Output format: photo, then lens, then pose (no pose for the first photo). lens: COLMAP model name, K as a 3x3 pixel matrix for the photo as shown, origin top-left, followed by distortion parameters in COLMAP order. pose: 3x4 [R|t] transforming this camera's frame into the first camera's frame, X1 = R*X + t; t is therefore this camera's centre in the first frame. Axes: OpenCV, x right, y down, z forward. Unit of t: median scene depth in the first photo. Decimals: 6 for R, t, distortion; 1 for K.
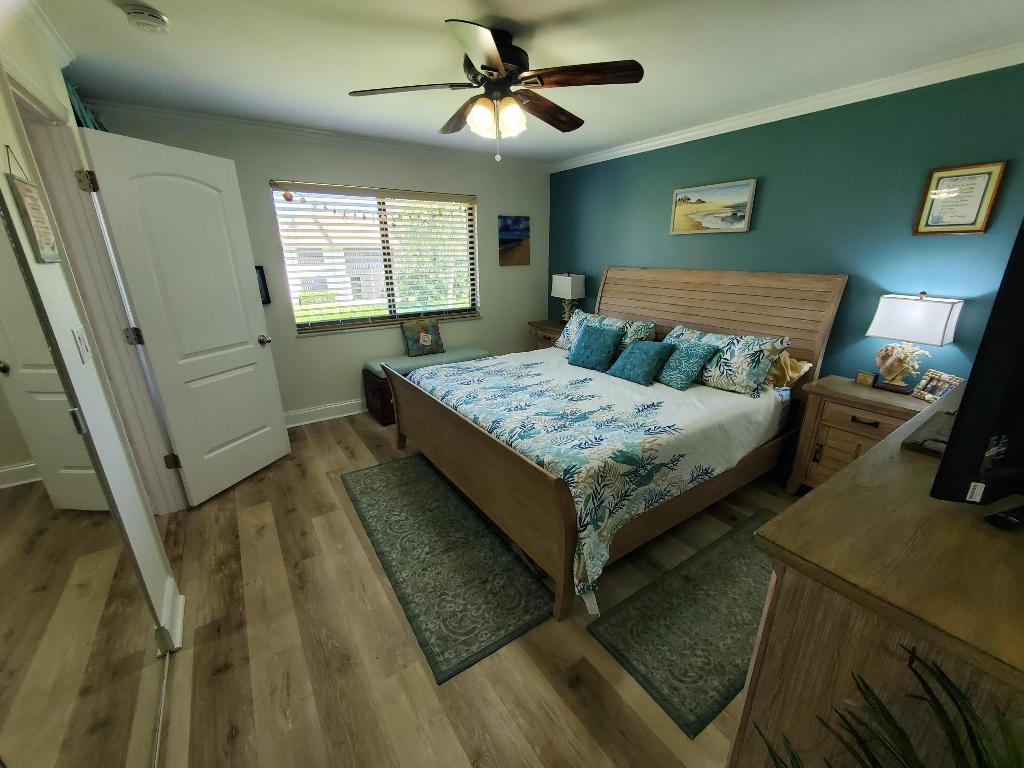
lens RADIAL K [[409.0, 0, 514.3], [0, 409.0, 385.1], [0, 0, 1]] dist [-0.002487, 0.000207]
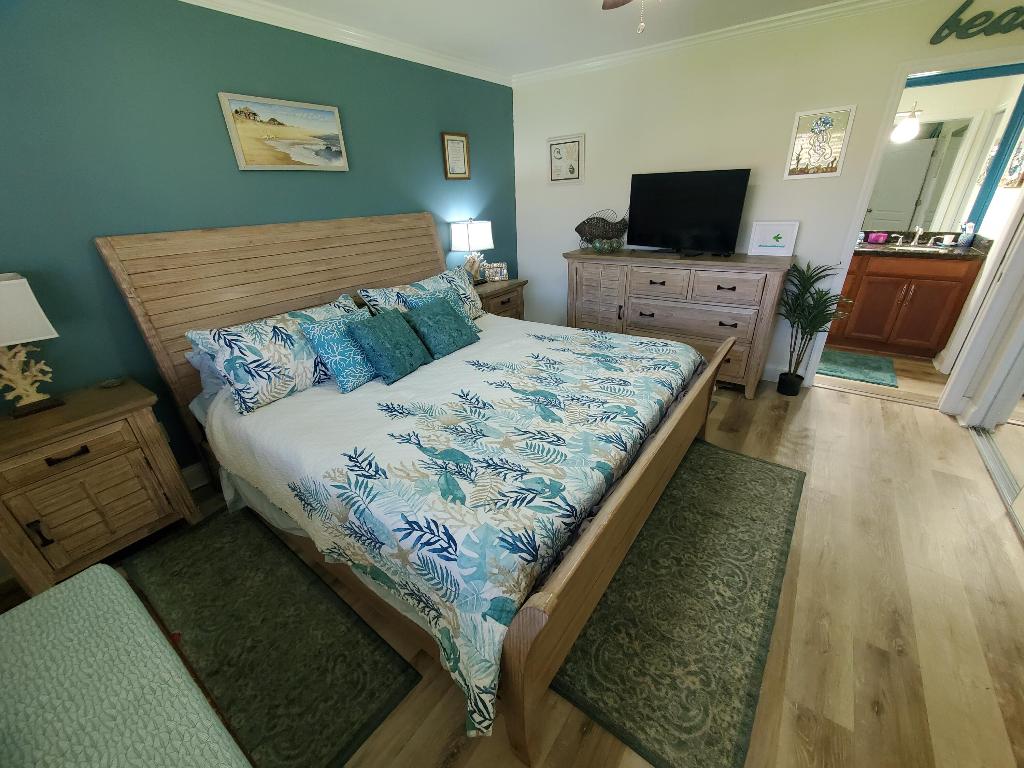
lens RADIAL K [[409.0, 0, 517.3], [0, 409.0, 388.6], [0, 0, 1]] dist [-0.002487, 0.000207]
pose [[-0.334030, -0.396418, 0.855147, -0.562481], [0.328311, 0.801509, 0.499795, -0.358428], [-0.883536, 0.447701, -0.137580, 1.129946]]
